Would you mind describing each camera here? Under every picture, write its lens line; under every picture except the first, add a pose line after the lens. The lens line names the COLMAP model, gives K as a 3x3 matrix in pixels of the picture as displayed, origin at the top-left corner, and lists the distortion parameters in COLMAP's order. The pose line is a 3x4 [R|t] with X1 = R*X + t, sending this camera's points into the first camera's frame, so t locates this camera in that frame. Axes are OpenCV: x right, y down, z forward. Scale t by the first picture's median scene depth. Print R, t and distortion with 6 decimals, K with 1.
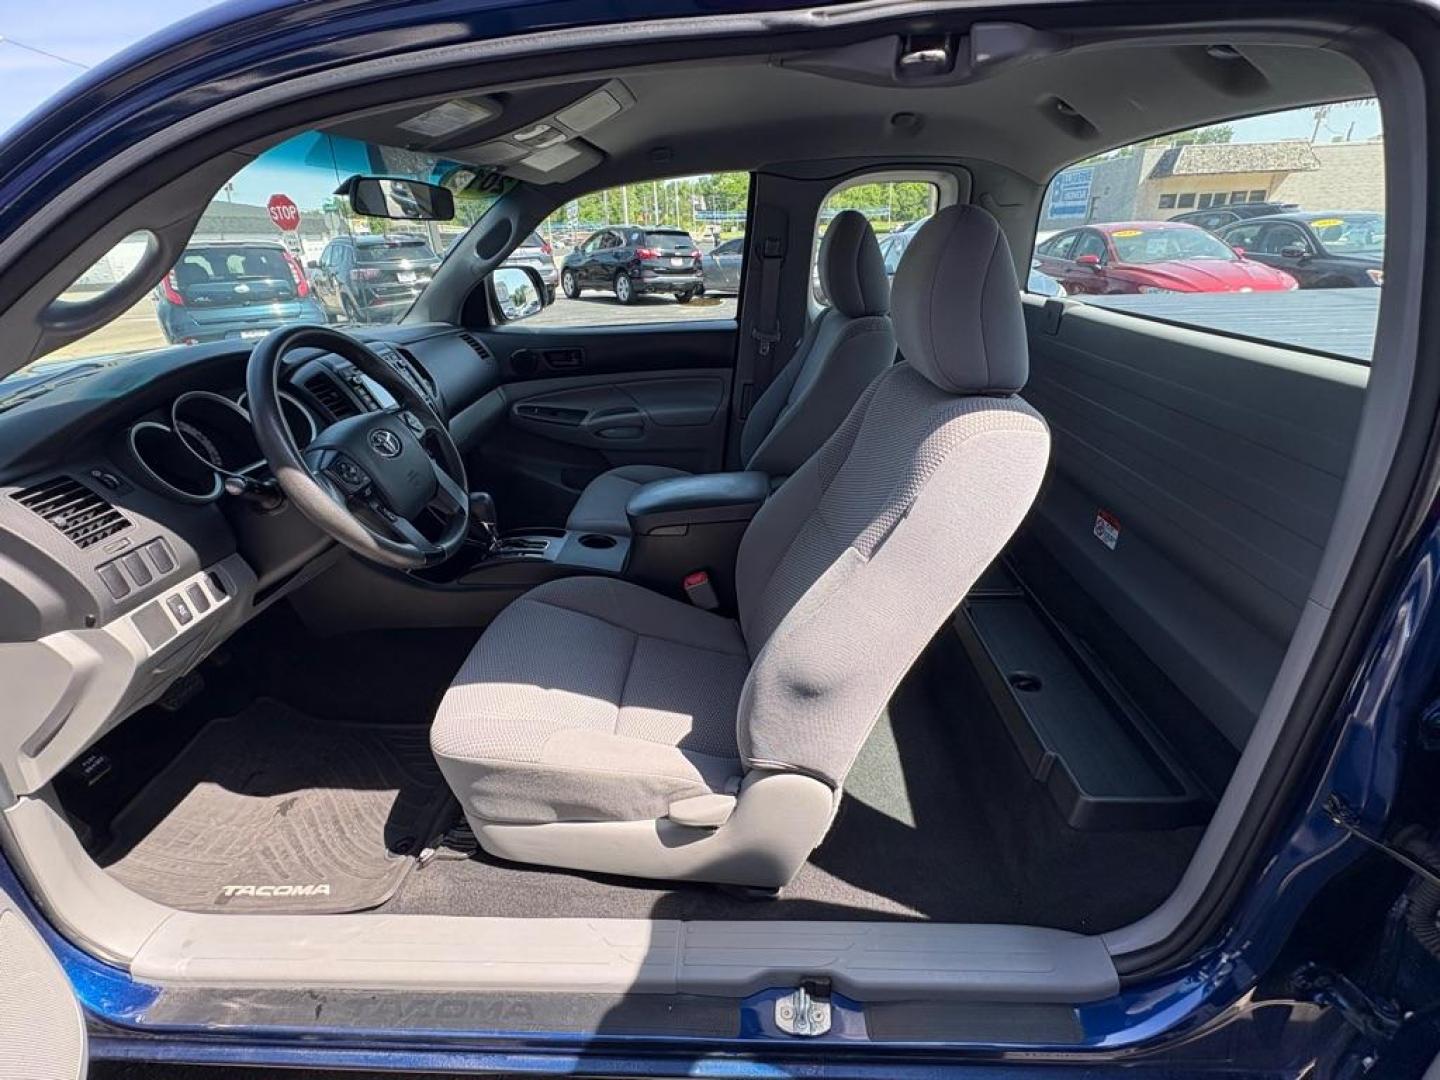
lens RADIAL K [[683.7, 0, 716.7], [0, 683.7, 547.8], [0, 0, 1]] dist [0.000848, -0.002052]
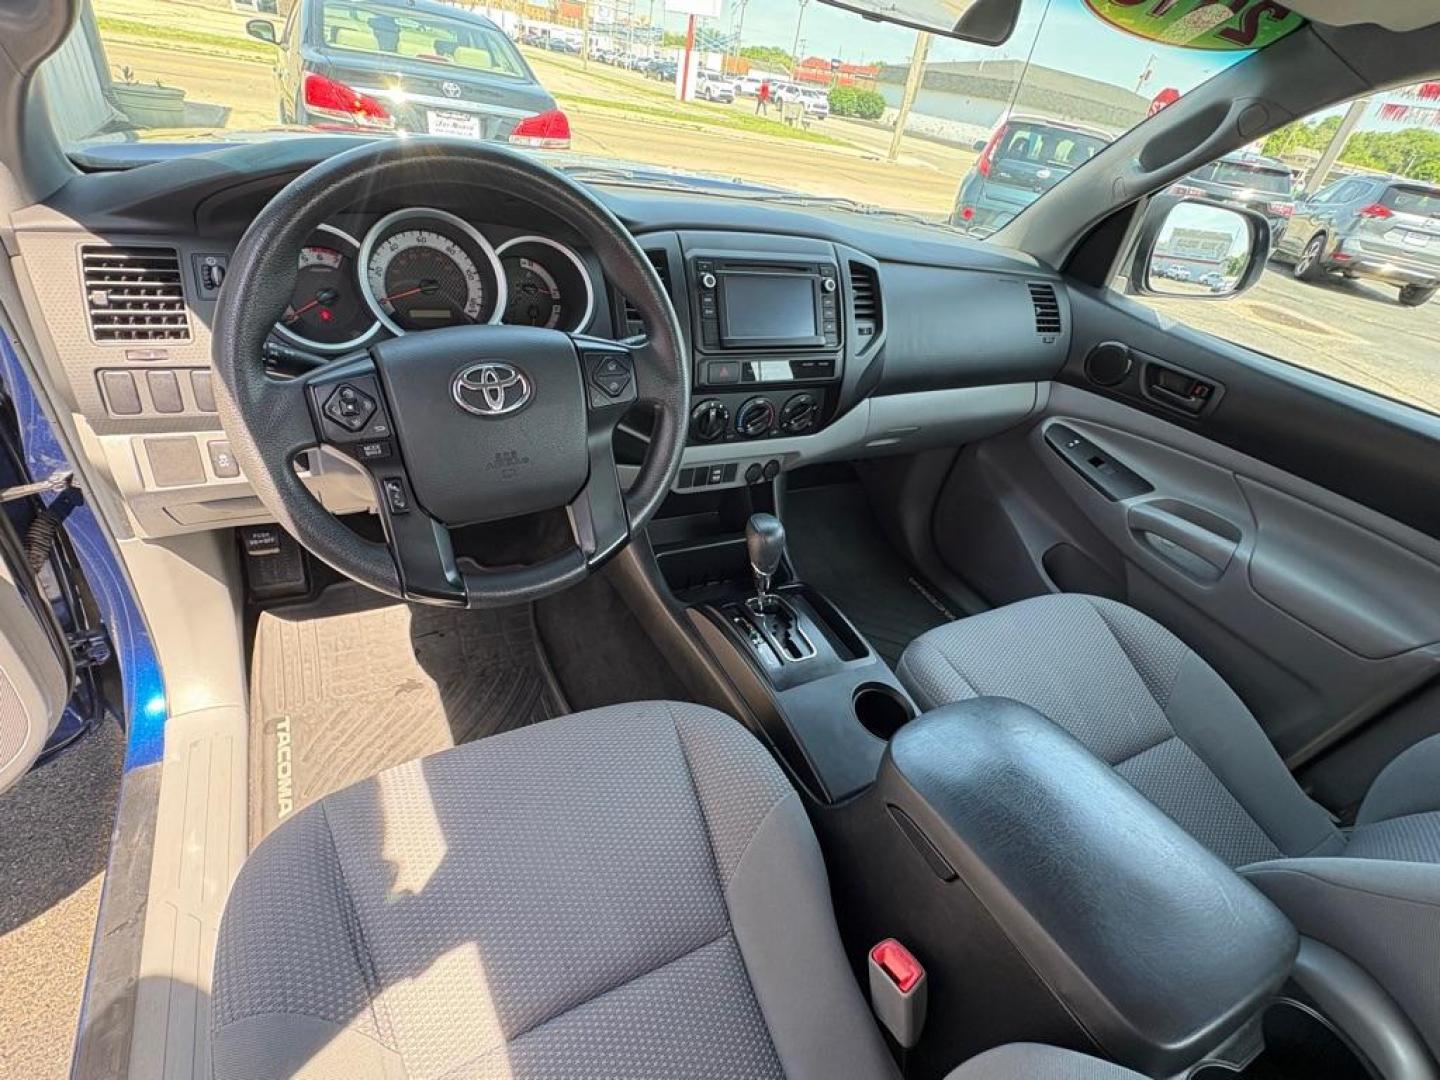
lens RADIAL K [[683.7, 0, 716.7], [0, 683.7, 547.8], [0, 0, 1]] dist [0.000848, -0.002052]
pose [[0.482276, 0.586978, -0.650282, 0.053198], [-0.513158, 0.790917, 0.333345, -0.294925], [0.709985, 0.172933, 0.682653, 0.673222]]
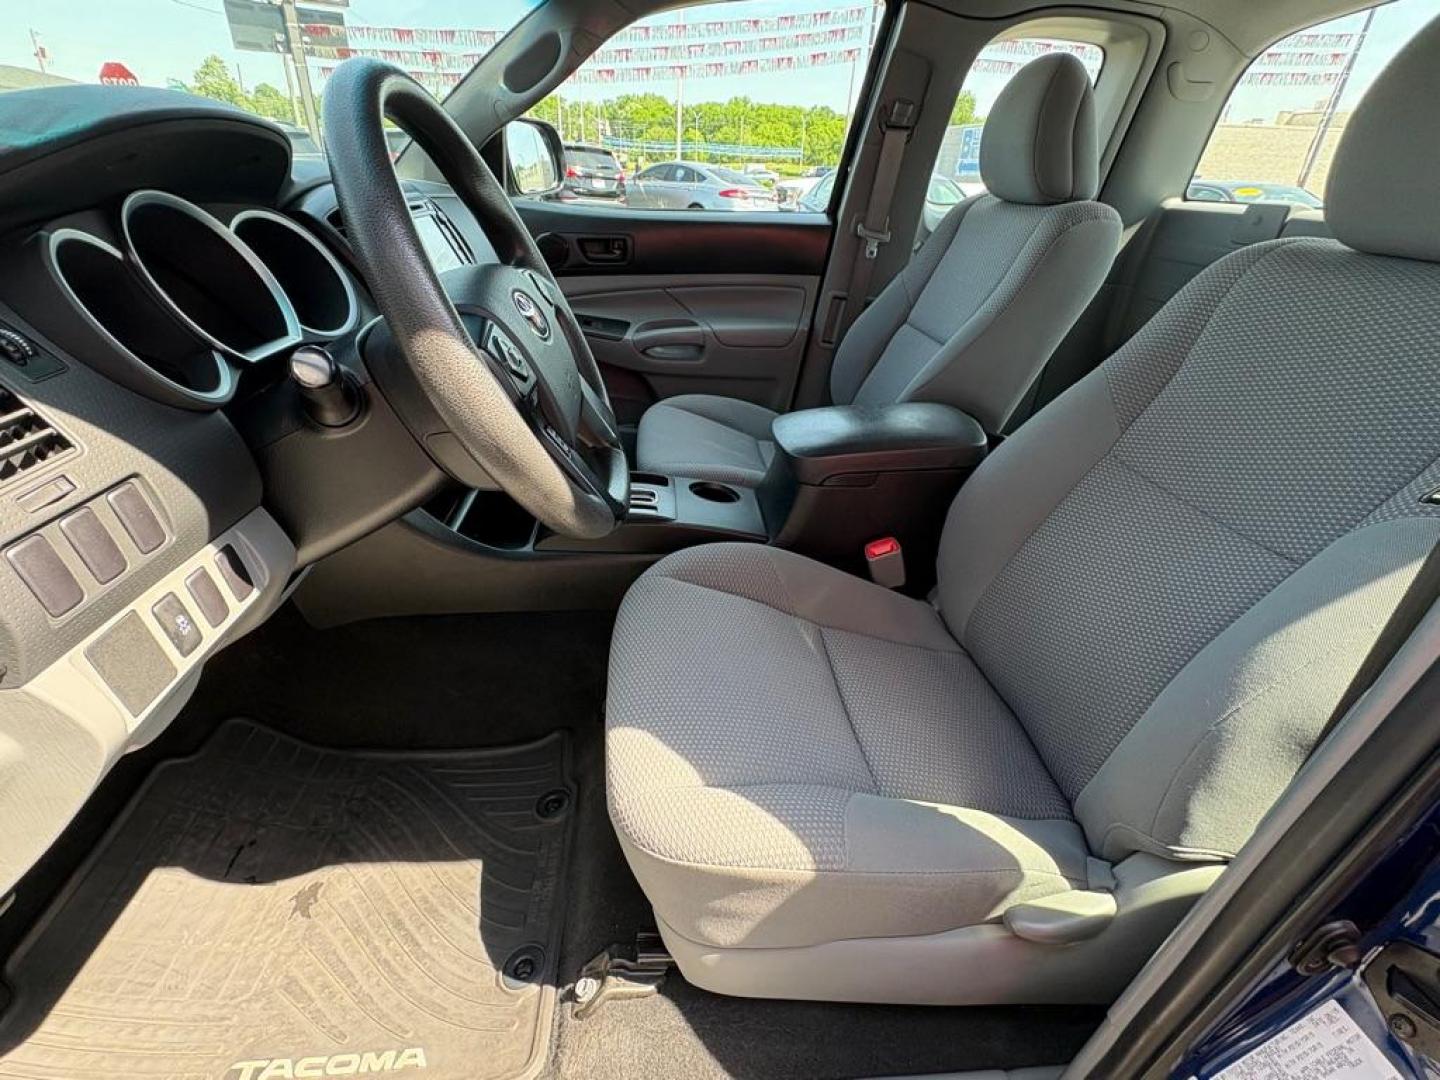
lens RADIAL K [[683.7, 0, 716.7], [0, 683.7, 547.8], [0, 0, 1]] dist [0.000848, -0.002052]
pose [[0.989727, 0.007983, 0.142746, -0.360663], [-0.018922, 0.996971, 0.075444, -0.006688], [-0.141712, -0.077370, 0.986880, 0.355317]]
